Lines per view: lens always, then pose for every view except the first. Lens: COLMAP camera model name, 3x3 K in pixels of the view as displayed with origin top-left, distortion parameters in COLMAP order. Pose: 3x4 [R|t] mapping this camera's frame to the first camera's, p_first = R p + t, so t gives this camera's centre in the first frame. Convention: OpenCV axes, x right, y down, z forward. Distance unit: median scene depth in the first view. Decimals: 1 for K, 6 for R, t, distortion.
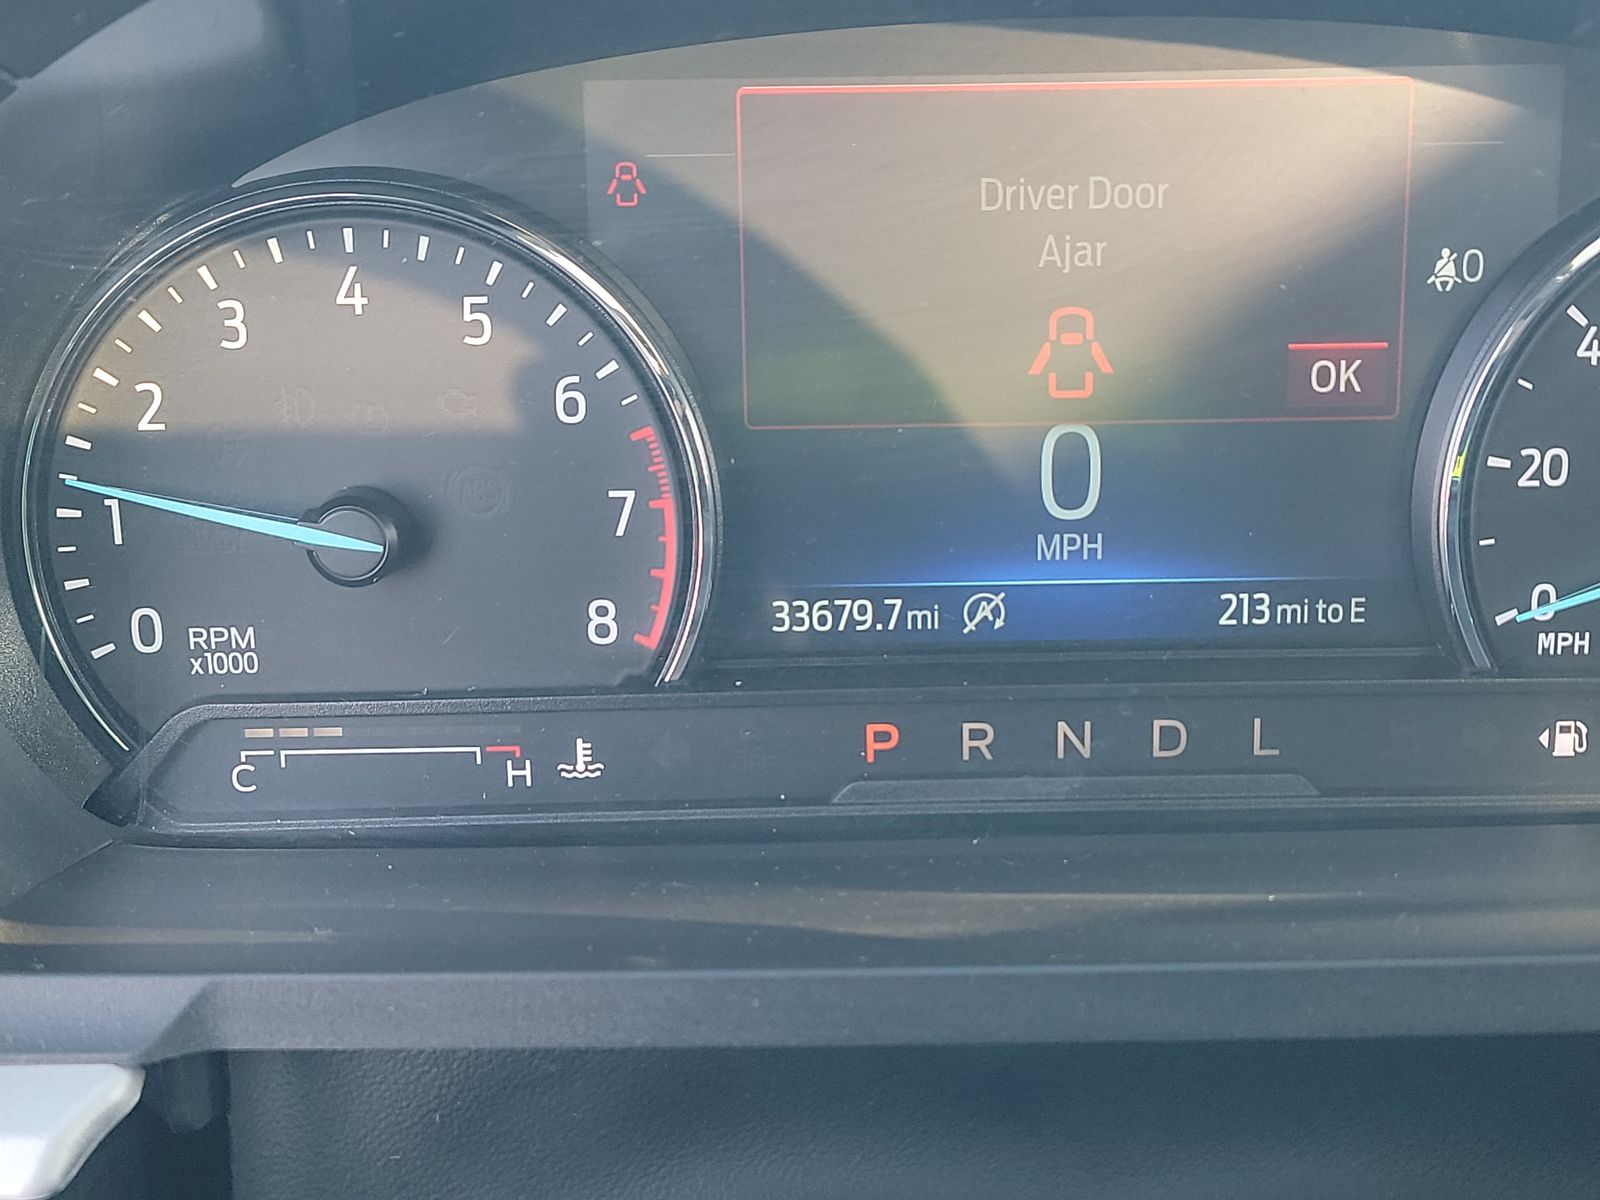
lens RADIAL K [[2249.4, 0, 793.9], [0, 2249.4, 598.1], [0, 0, 1]] dist [0.039067, 0.000000]
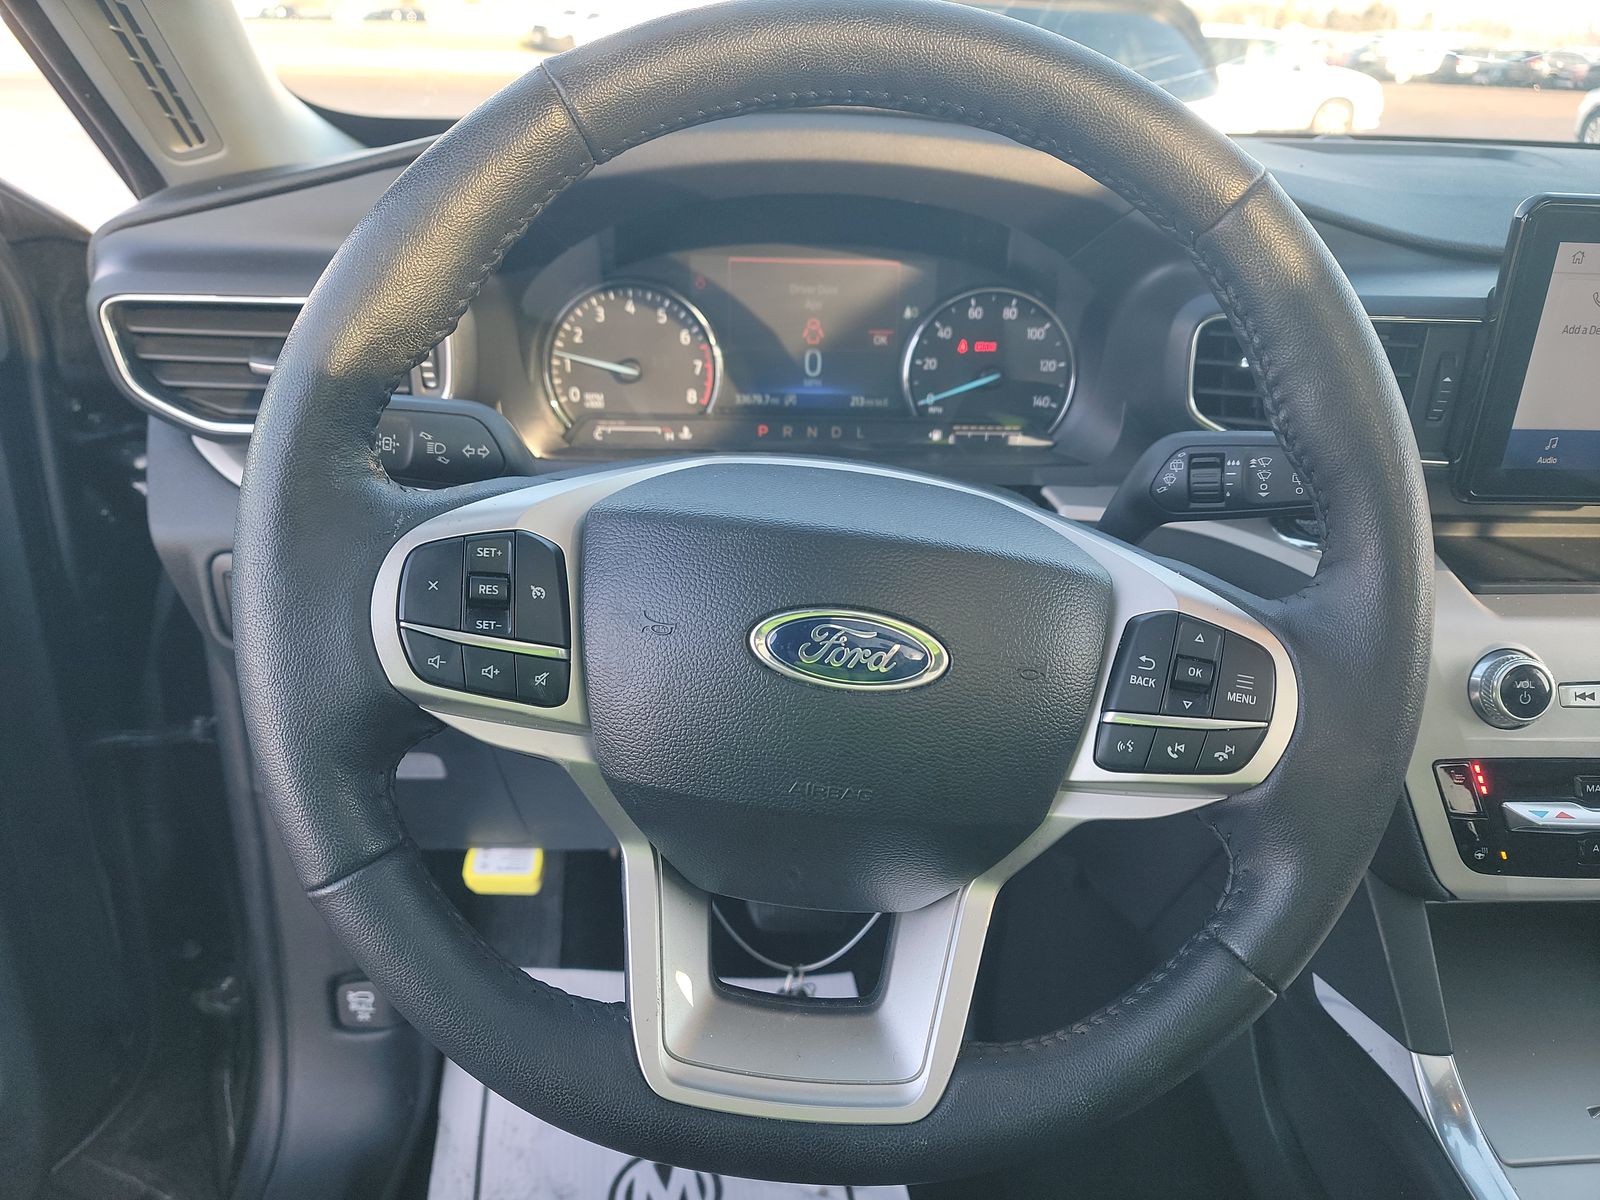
lens RADIAL K [[1124.3, 0, 806.8], [0, 1124.3, 602.3], [0, 0, 1]] dist [0.057791, -0.039493]
pose [[0.998630, 0.022901, 0.047044, 0.030260], [-0.024746, 0.998932, 0.039012, 0.287267], [-0.046100, -0.040123, 0.998131, -0.981421]]
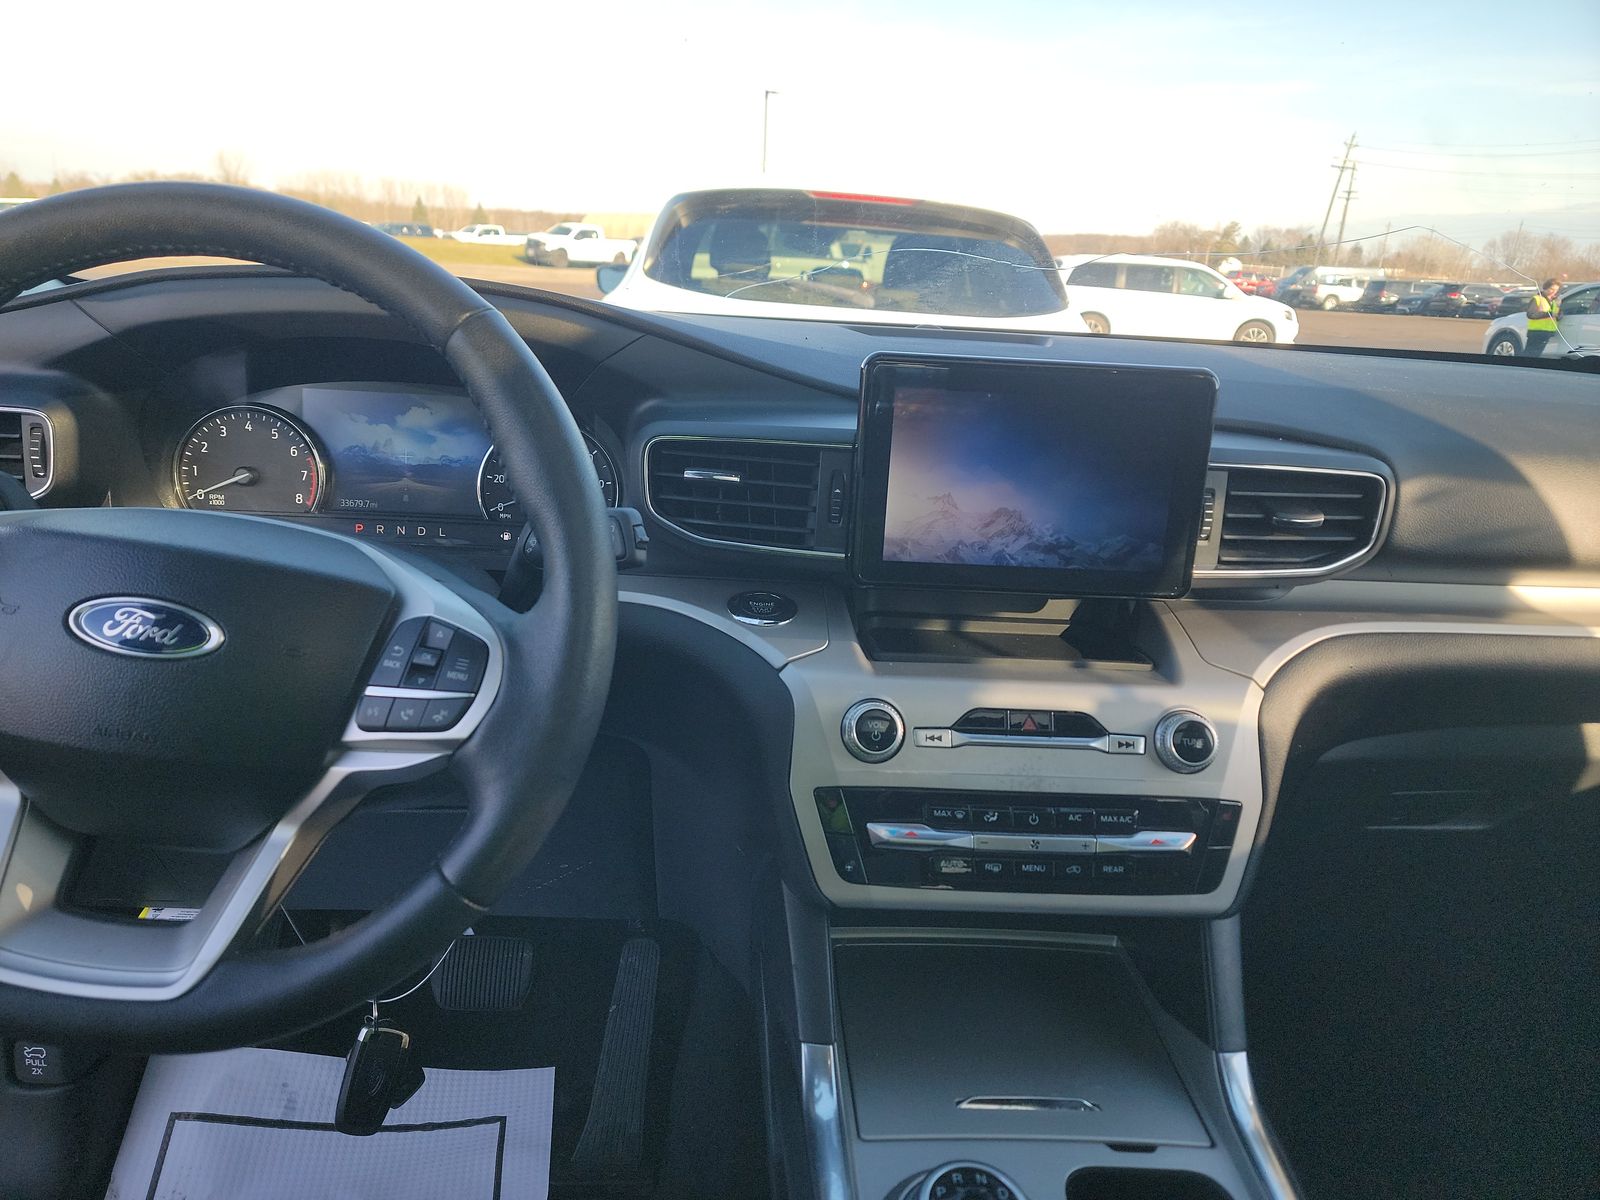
lens RADIAL K [[1124.3, 0, 801.9], [0, 1124.3, 611.4], [0, 0, 1]] dist [0.057791, -0.039493]
pose [[0.997852, 0.053326, 0.038052, 0.901261], [-0.048427, 0.991623, -0.119745, 0.485629], [-0.044119, 0.117645, 0.992075, -1.413497]]
